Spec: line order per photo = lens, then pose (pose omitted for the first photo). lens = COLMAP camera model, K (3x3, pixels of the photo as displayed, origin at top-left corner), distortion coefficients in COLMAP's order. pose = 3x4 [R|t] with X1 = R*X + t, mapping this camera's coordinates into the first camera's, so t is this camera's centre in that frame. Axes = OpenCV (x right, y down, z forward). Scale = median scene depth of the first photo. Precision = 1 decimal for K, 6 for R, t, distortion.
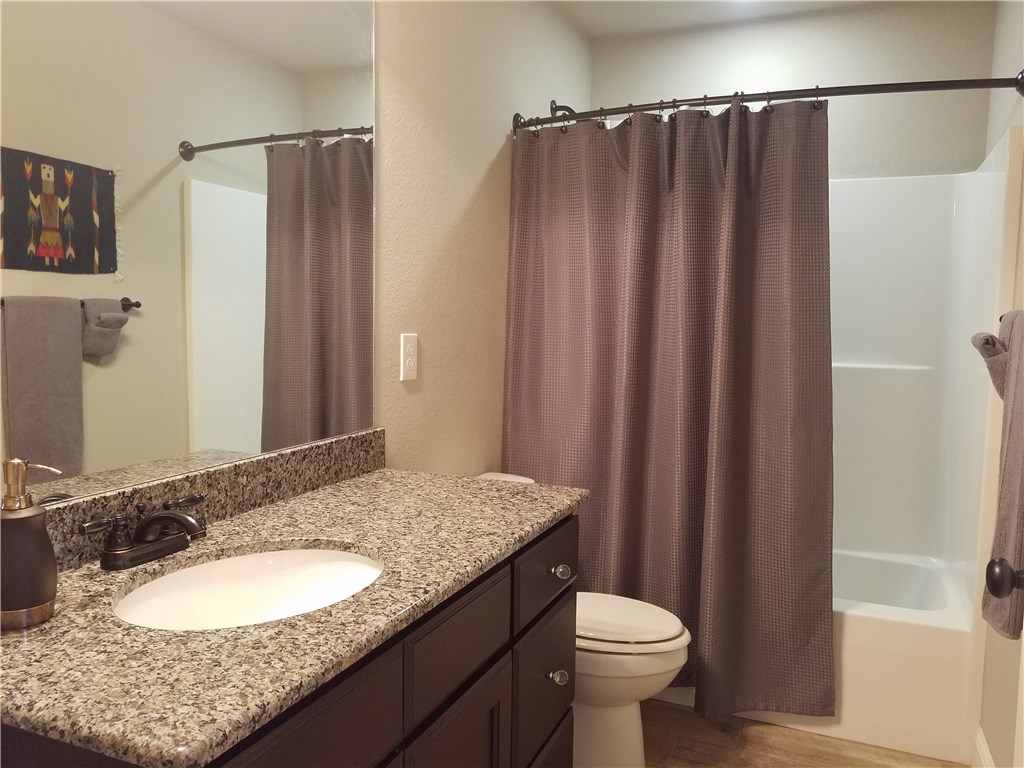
lens RADIAL K [[801.6, 0, 509.8], [0, 801.6, 381.7], [0, 0, 1]] dist [0.064390, -0.072464]
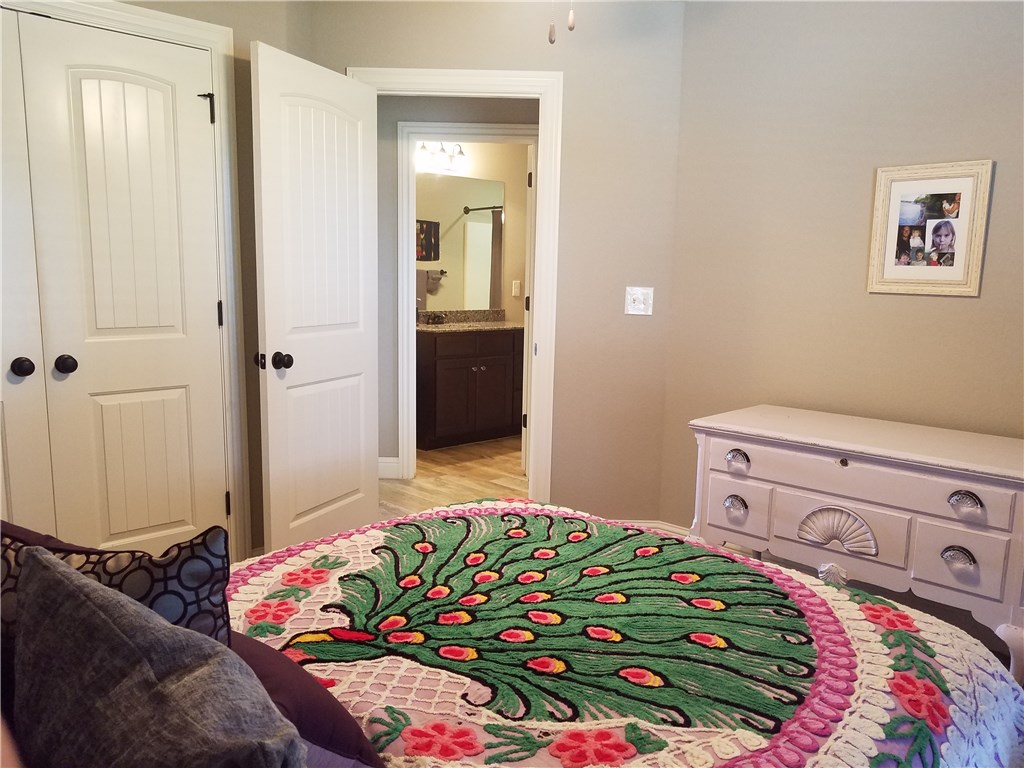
lens RADIAL K [[801.6, 0, 512.8], [0, 801.6, 385.6], [0, 0, 1]] dist [0.064390, -0.072464]
pose [[0.925990, 0.052758, -0.373843, 0.763691], [-0.036854, 0.998091, 0.049567, 0.139792], [0.375744, -0.032121, 0.926167, -1.395787]]
